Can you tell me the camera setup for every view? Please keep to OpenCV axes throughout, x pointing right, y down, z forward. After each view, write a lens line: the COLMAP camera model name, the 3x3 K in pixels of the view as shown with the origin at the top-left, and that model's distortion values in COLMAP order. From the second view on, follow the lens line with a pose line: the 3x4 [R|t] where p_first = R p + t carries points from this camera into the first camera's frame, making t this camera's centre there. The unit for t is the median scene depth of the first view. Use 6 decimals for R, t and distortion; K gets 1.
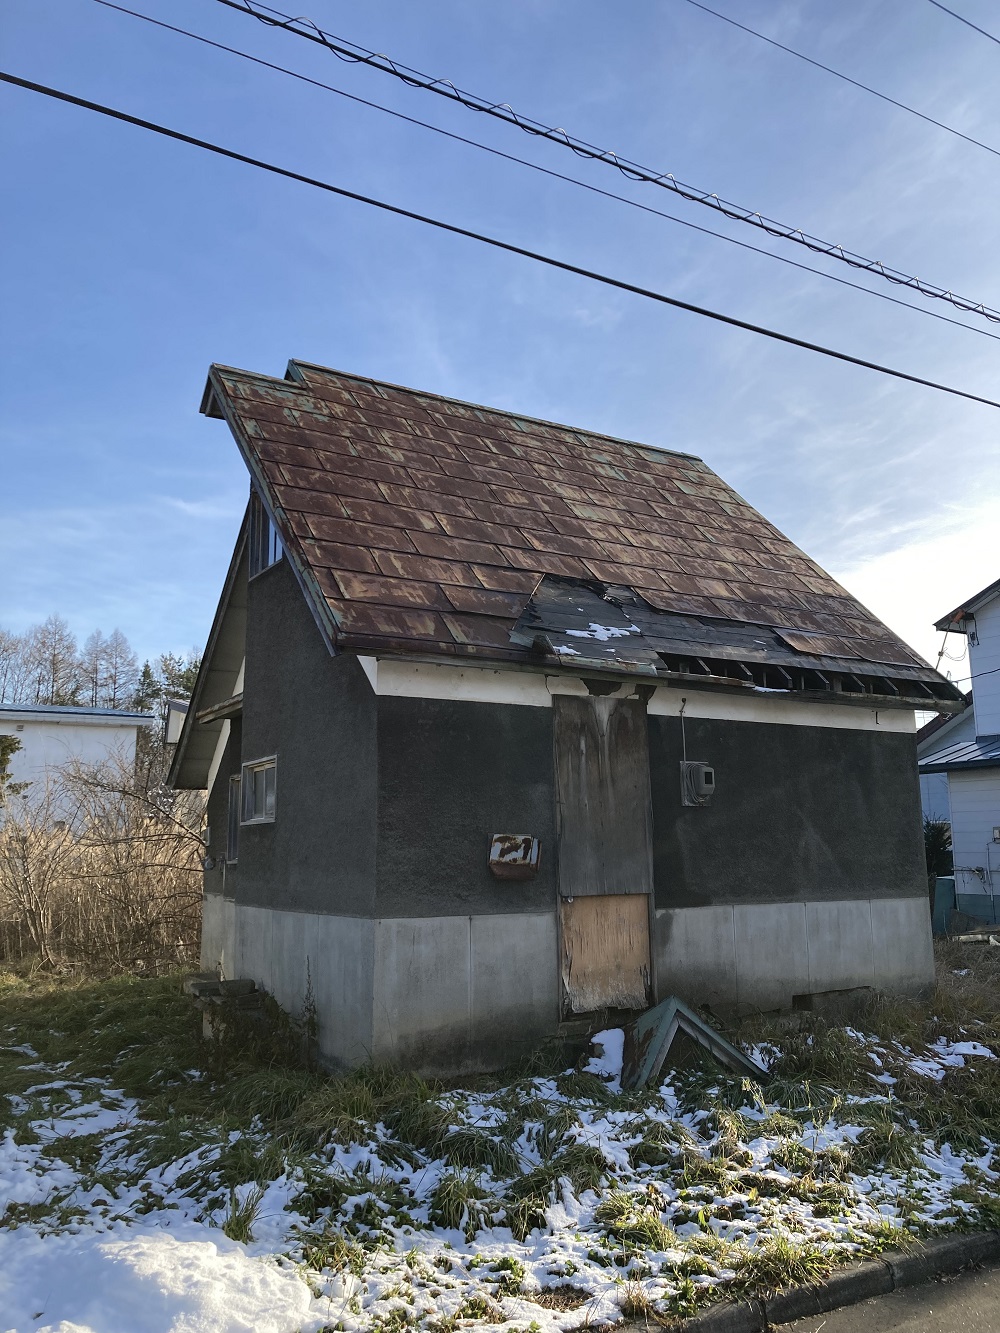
lens RADIAL K [[1062.9, 0, 511.0], [0, 1062.9, 660.7], [0, 0, 1]] dist [0.050729, -0.045081]
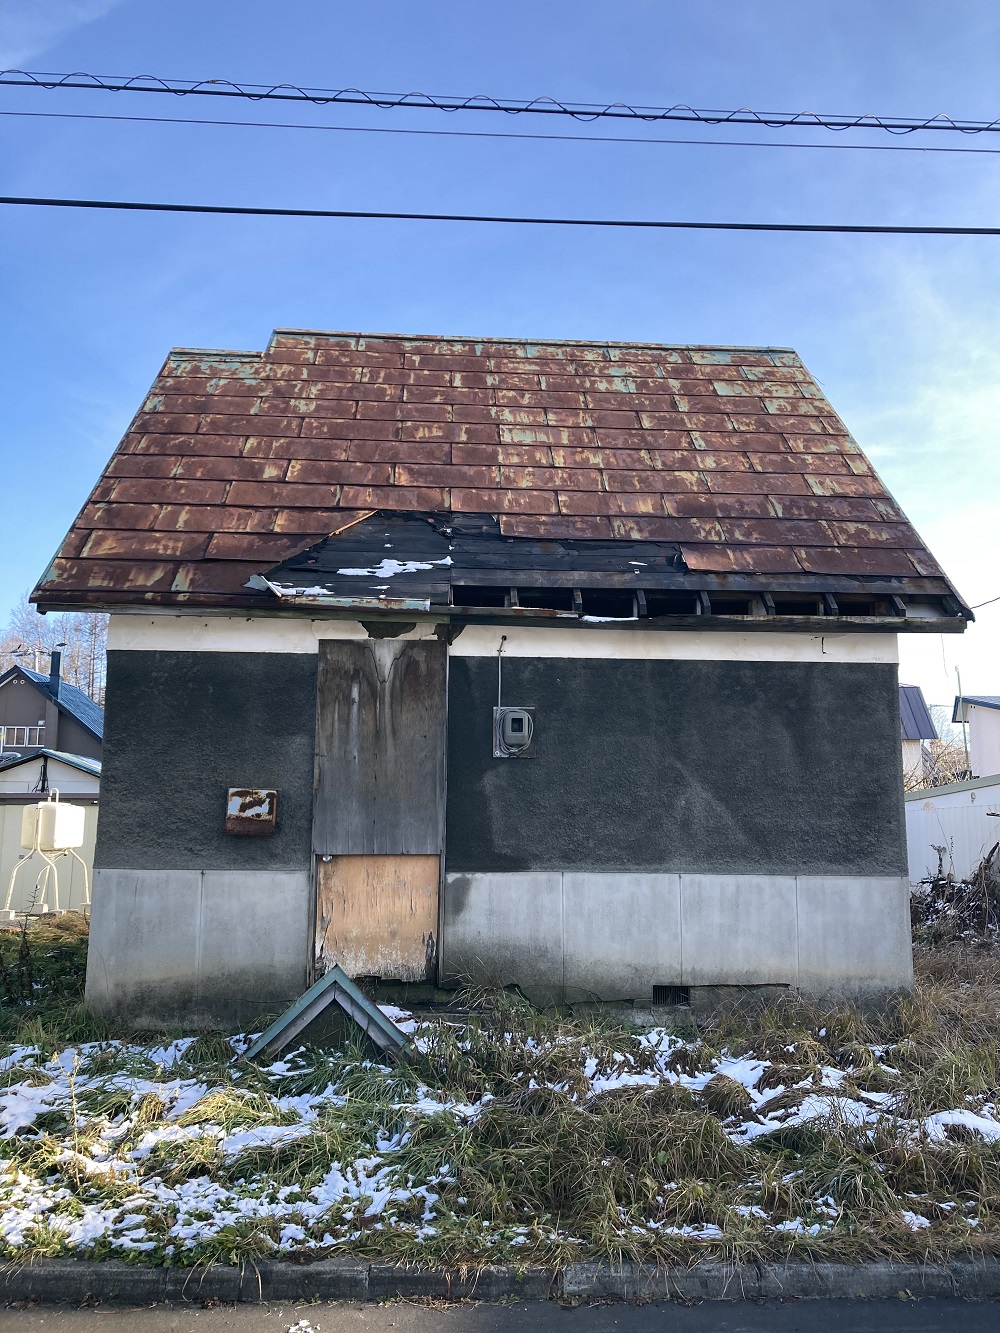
lens RADIAL K [[1062.9, 0, 504.2], [0, 1062.9, 662.9], [0, 0, 1]] dist [0.050729, -0.045081]
pose [[0.881046, -0.051160, -0.470255, 0.605148], [0.065702, 0.997733, 0.014552, 0.047616], [0.468445, -0.043717, 0.882410, 0.243470]]
